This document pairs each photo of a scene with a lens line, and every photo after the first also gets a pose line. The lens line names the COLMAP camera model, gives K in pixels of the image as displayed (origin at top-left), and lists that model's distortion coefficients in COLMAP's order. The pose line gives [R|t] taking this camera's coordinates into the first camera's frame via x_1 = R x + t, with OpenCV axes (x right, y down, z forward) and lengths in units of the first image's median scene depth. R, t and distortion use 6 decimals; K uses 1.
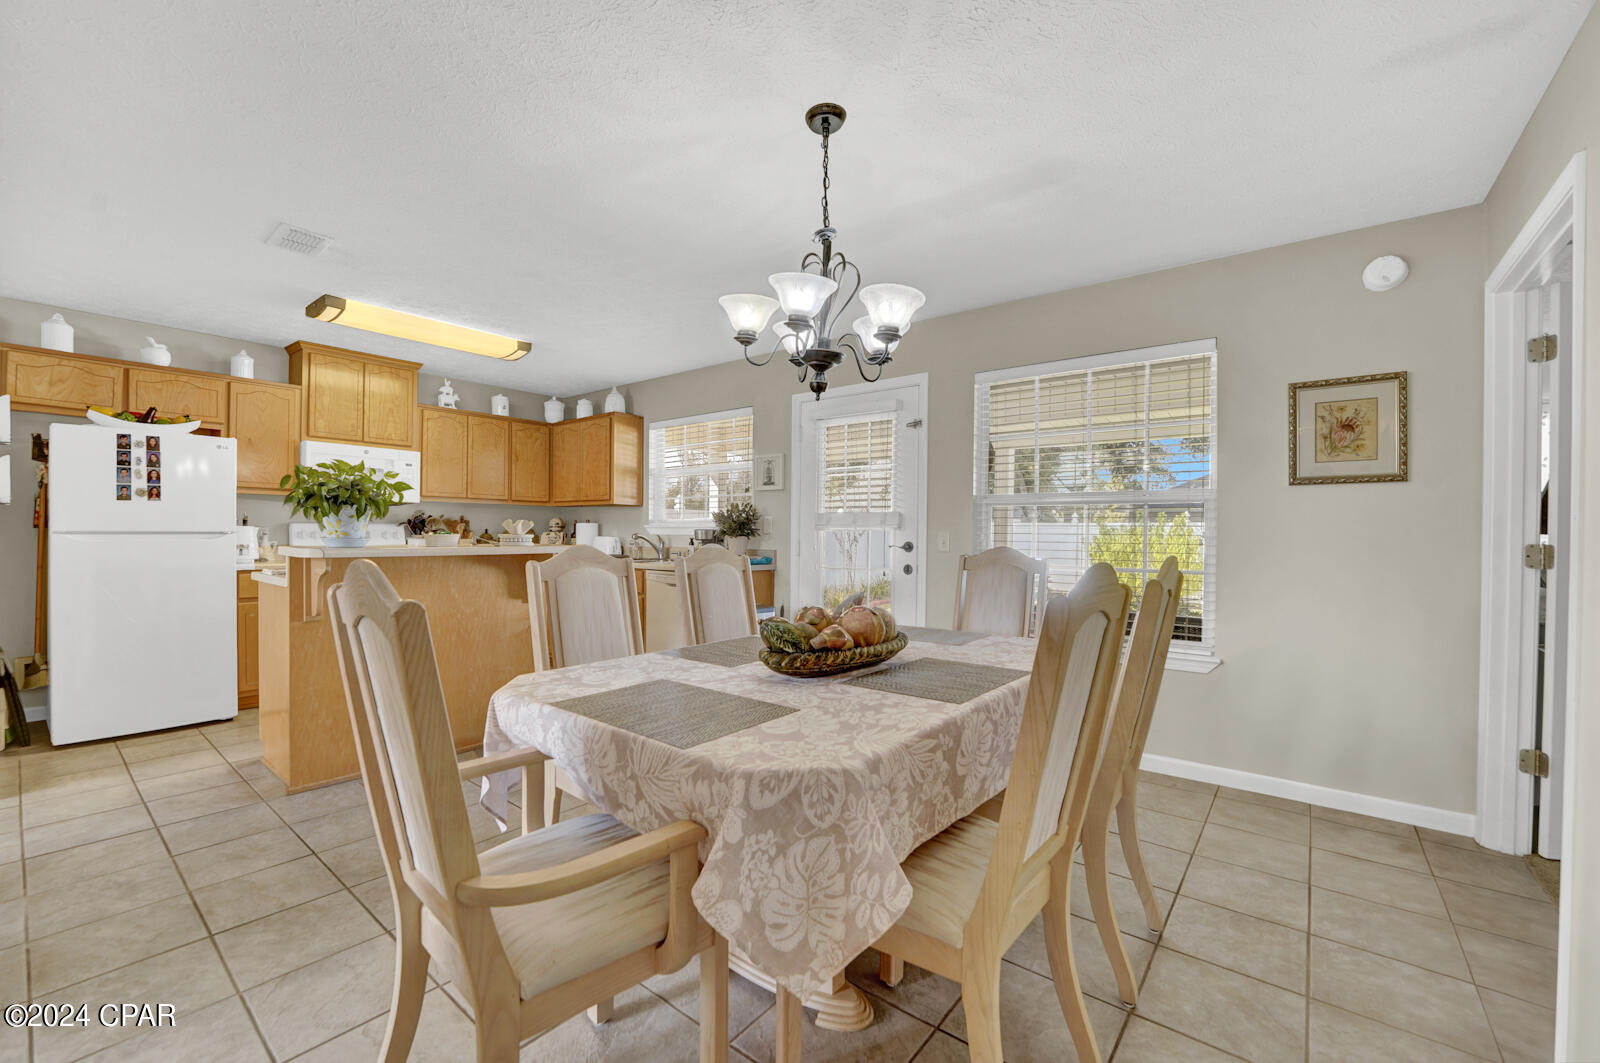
lens RADIAL K [[654.6, 0, 789.3], [0, 654.6, 537.1], [0, 0, 1]] dist [-0.025581, 0.001074]
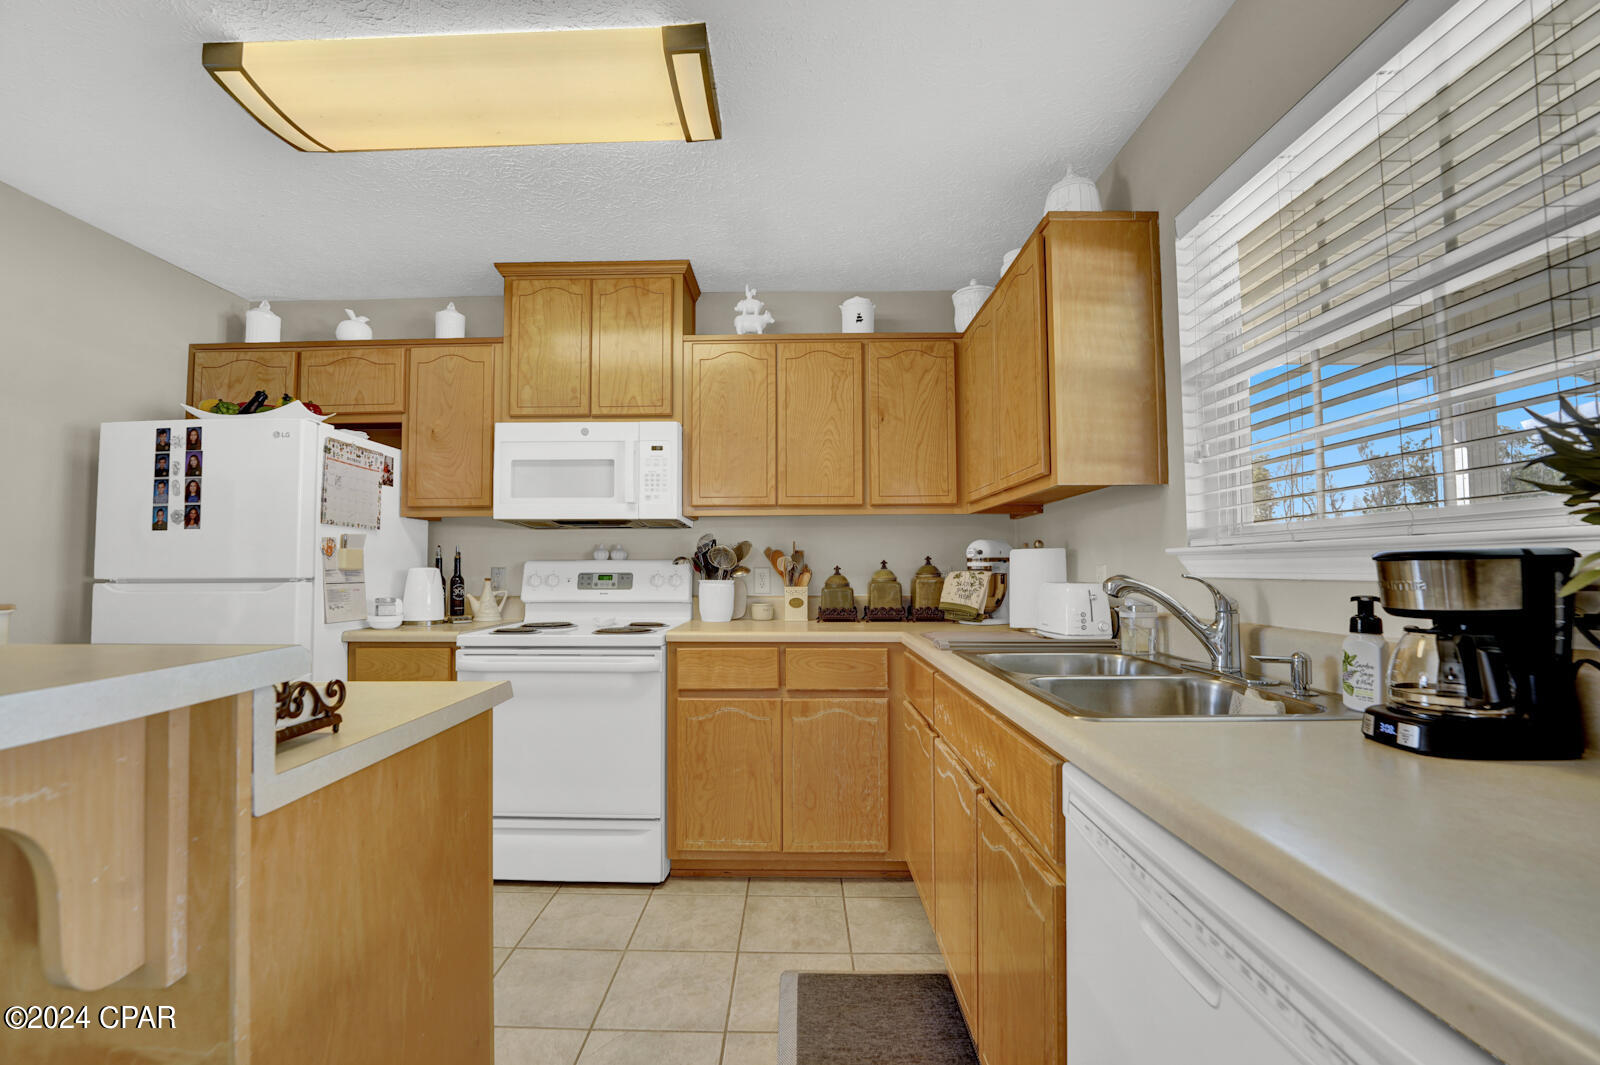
lens RADIAL K [[654.6, 0, 780.7], [0, 654.6, 544.1], [0, 0, 1]] dist [-0.025581, 0.001074]
pose [[0.611299, -0.040293, -0.790374, -0.117911], [0.005299, 0.998889, -0.046825, -0.008082], [0.791382, 0.024435, 0.610833, 0.850125]]
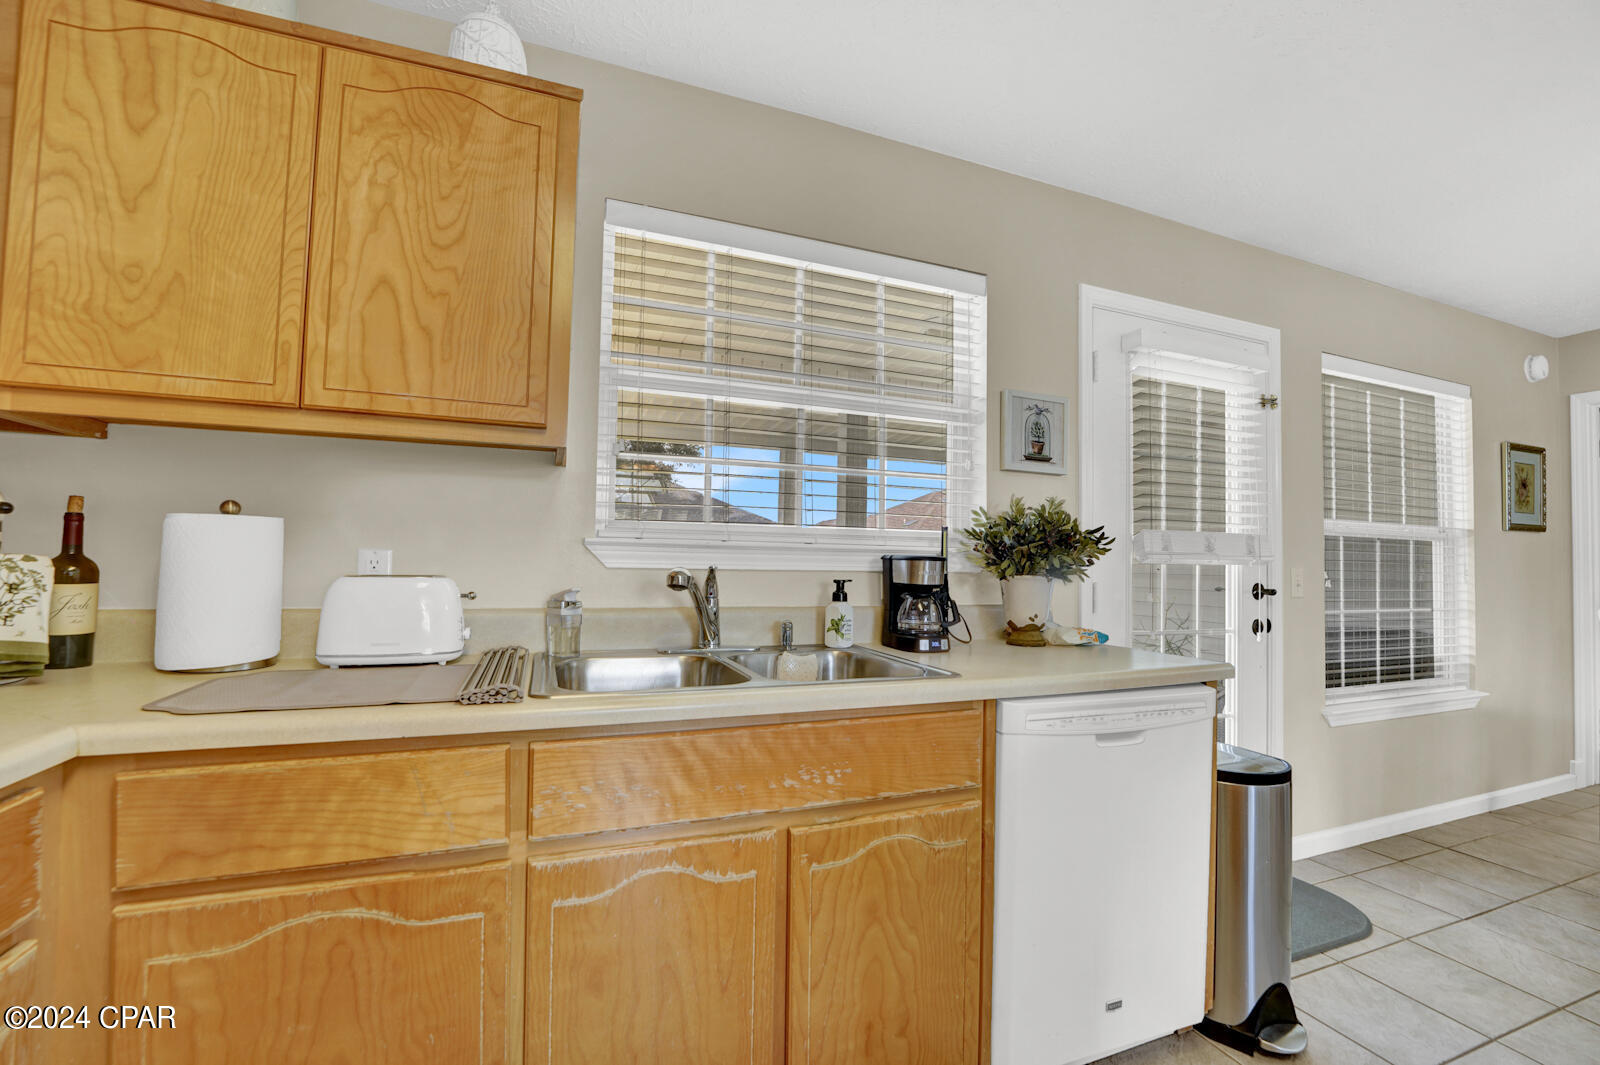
lens RADIAL K [[654.6, 0, 790.5], [0, 654.6, 540.0], [0, 0, 1]] dist [-0.025581, 0.001074]
pose [[0.504342, 0.028064, 0.863048, -0.540372], [-0.010606, 0.999598, -0.026306, -0.012503], [-0.863439, 0.004114, 0.504436, 0.986046]]
